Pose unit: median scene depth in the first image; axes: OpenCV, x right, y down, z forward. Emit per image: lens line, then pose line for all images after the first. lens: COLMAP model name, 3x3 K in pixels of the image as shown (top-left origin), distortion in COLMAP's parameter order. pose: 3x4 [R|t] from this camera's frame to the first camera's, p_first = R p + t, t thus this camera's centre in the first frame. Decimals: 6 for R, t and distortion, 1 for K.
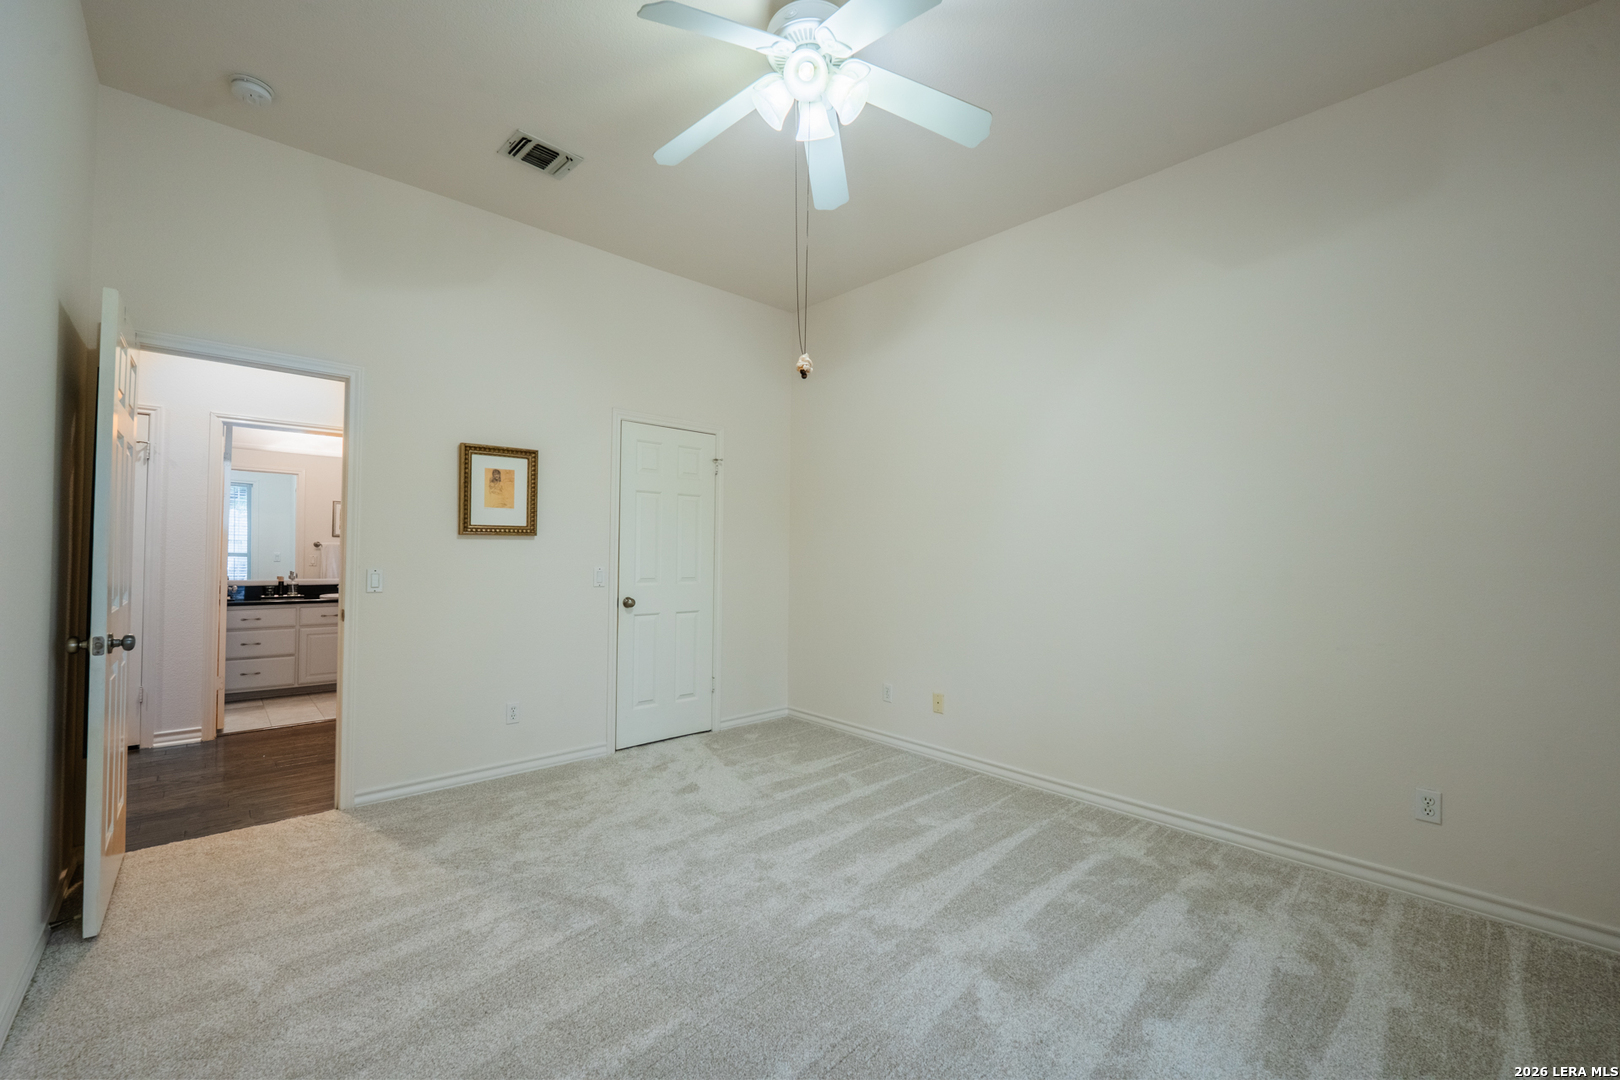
lens RADIAL K [[646.8, 0, 802.0], [0, 646.8, 543.3], [0, 0, 1]] dist [-0.022324, -0.000136]
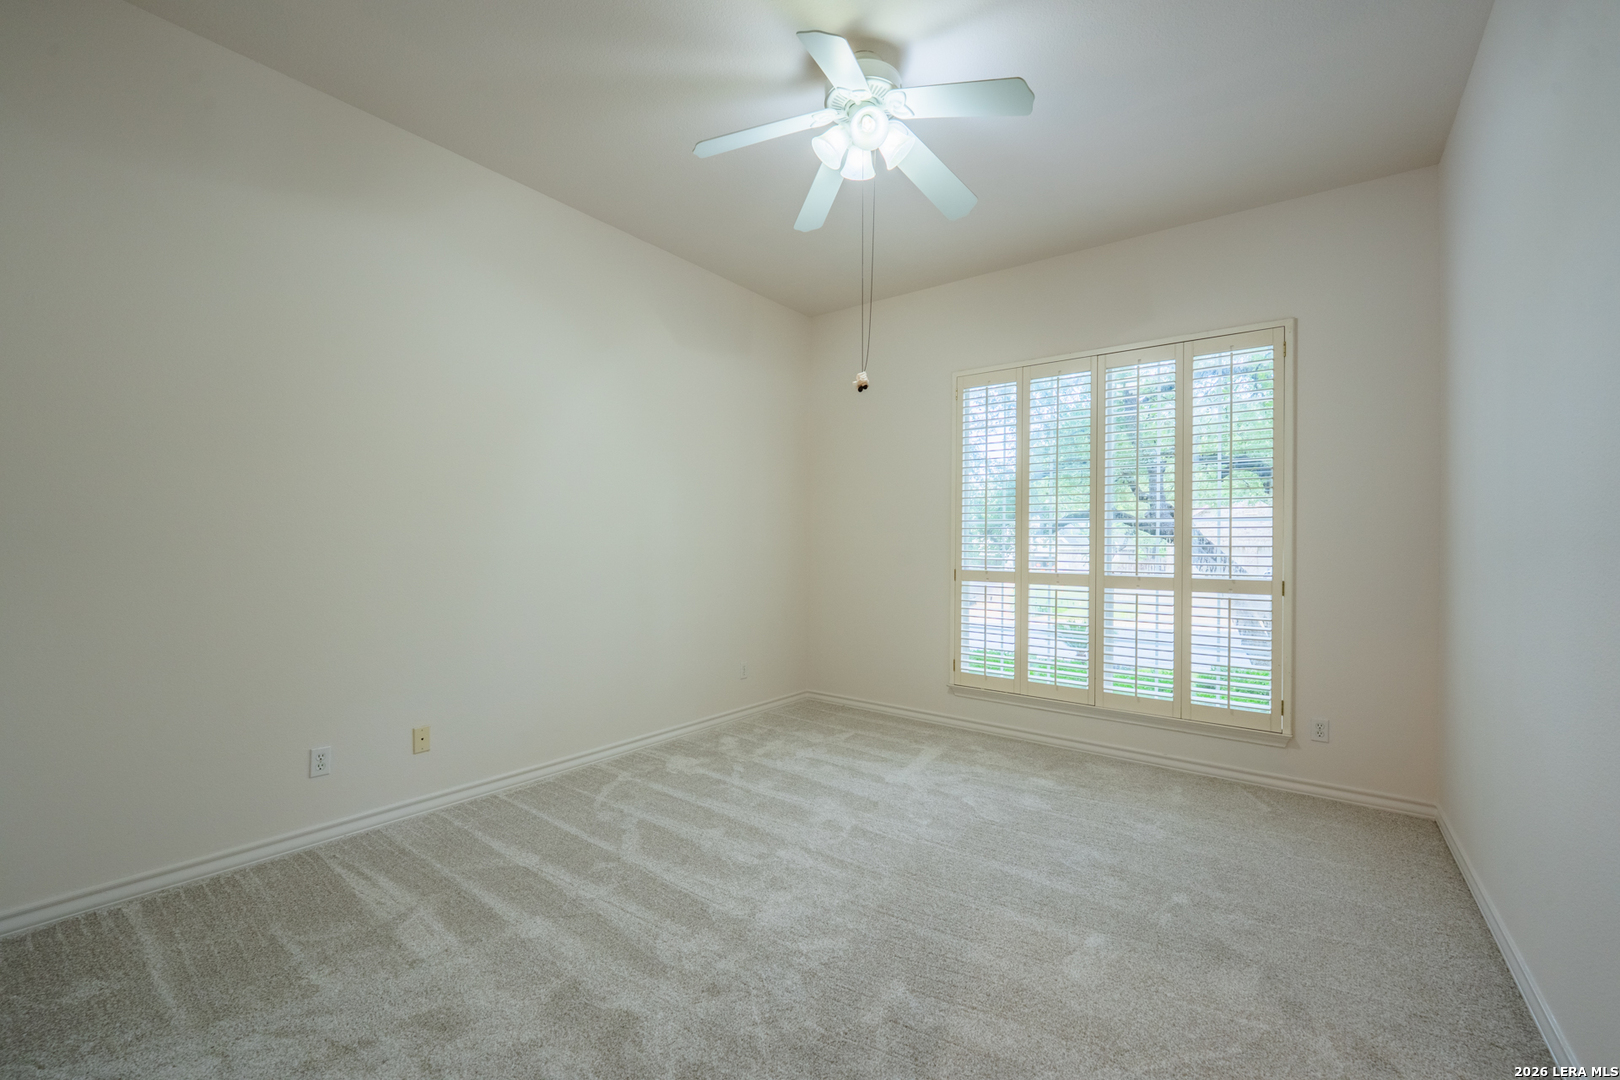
lens RADIAL K [[646.8, 0, 802.0], [0, 646.8, 543.3], [0, 0, 1]] dist [-0.022324, -0.000136]
pose [[-0.160294, -0.014386, 0.986965, -0.763413], [-0.021871, 0.999700, 0.011019, 0.003007], [-0.986827, -0.019820, -0.160560, 0.891450]]
